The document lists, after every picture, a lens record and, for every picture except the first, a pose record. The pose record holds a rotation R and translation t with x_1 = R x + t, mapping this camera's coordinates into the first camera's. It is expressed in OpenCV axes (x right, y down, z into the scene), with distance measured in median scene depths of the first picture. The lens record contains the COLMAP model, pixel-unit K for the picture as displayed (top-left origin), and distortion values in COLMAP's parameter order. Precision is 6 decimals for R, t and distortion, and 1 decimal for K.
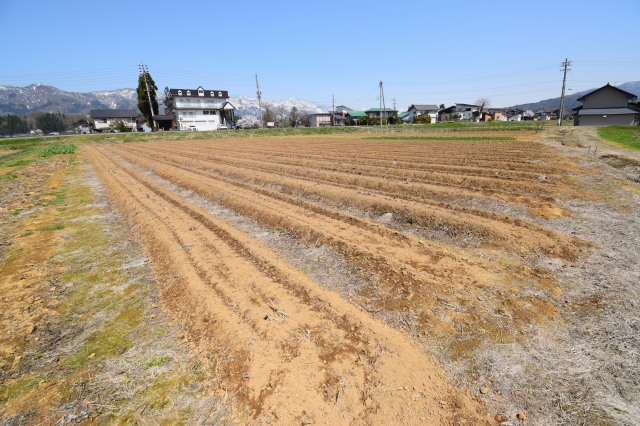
lens RADIAL K [[285.1, 0, 321.8], [0, 285.1, 209.2], [0, 0, 1]] dist [0.010926, -0.022017]
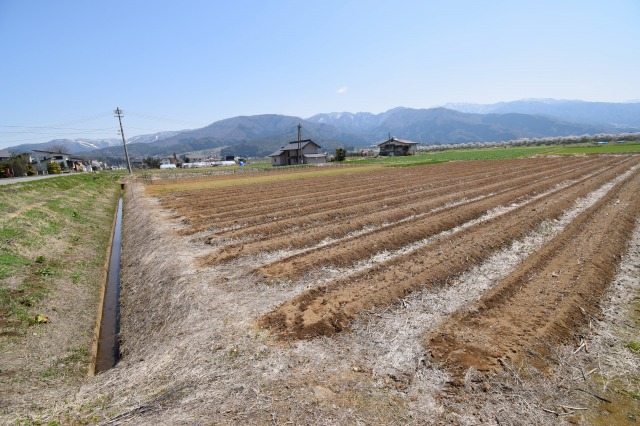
lens RADIAL K [[285.1, 0, 320.3], [0, 285.1, 213.0], [0, 0, 1]] dist [0.010926, -0.022017]
pose [[0.036912, -0.161109, 0.986246, -0.441147], [0.323005, 0.935866, 0.140790, -0.133615], [-0.945677, 0.313366, 0.086584, 0.493025]]
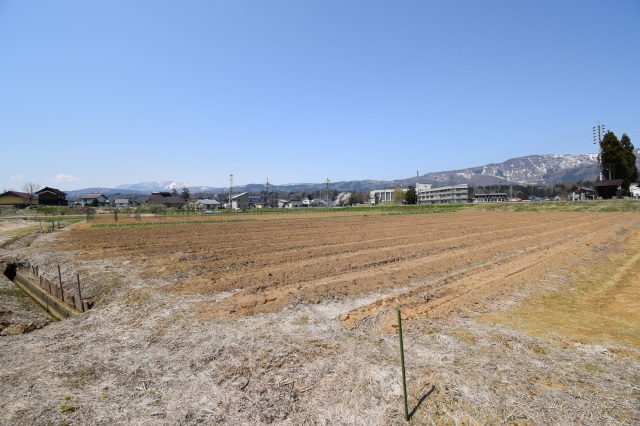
lens RADIAL K [[285.1, 0, 321.0], [0, 285.1, 214.1], [0, 0, 1]] dist [0.010926, -0.022017]
pose [[-0.050336, 0.049897, -0.997485, 0.216767], [-0.250369, 0.966229, 0.060968, -0.065292], [0.966841, 0.252808, -0.036143, 0.213222]]
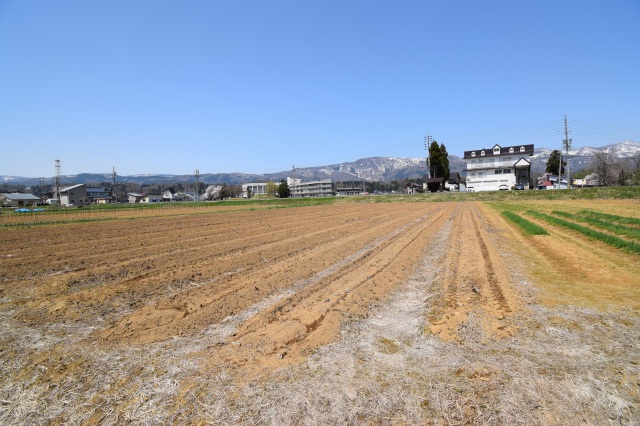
lens RADIAL K [[285.1, 0, 325.1], [0, 285.1, 211.9], [0, 0, 1]] dist [0.010926, -0.022017]
pose [[0.400517, 0.058670, -0.914409, 0.199785], [-0.229324, 0.972606, -0.038041, -0.057830], [0.887128, 0.224932, 0.403000, 0.187173]]
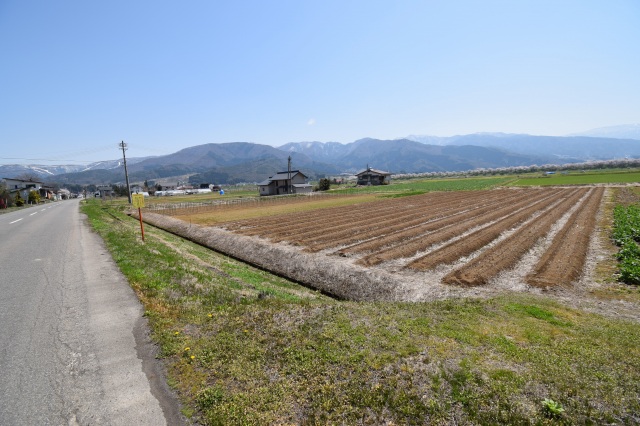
lens RADIAL K [[285.1, 0, 320.0], [0, 285.1, 212.5], [0, 0, 1]] dist [0.010926, -0.022017]
pose [[-0.063796, -0.066020, 0.995777, -0.493875], [0.322897, 0.942771, 0.083193, -0.159556], [-0.944281, 0.326841, -0.038827, 0.547408]]
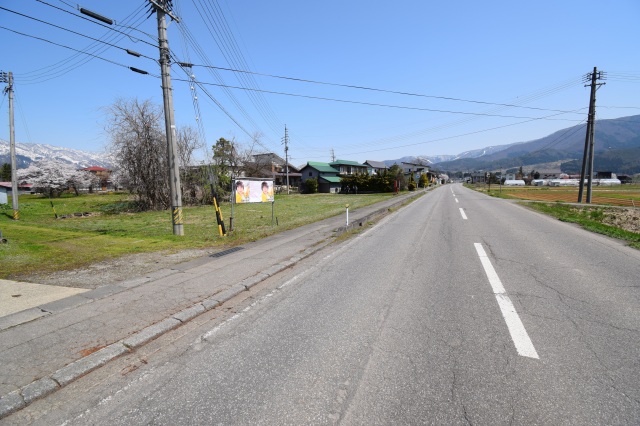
lens RADIAL K [[285.1, 0, 322.1], [0, 285.1, 213.2], [0, 0, 1]] dist [0.010926, -0.022017]
pose [[0.867478, -0.033060, 0.496377, -0.207210], [0.122915, 0.981097, -0.149465, -0.246518], [-0.482052, 0.190670, 0.855144, 0.811890]]
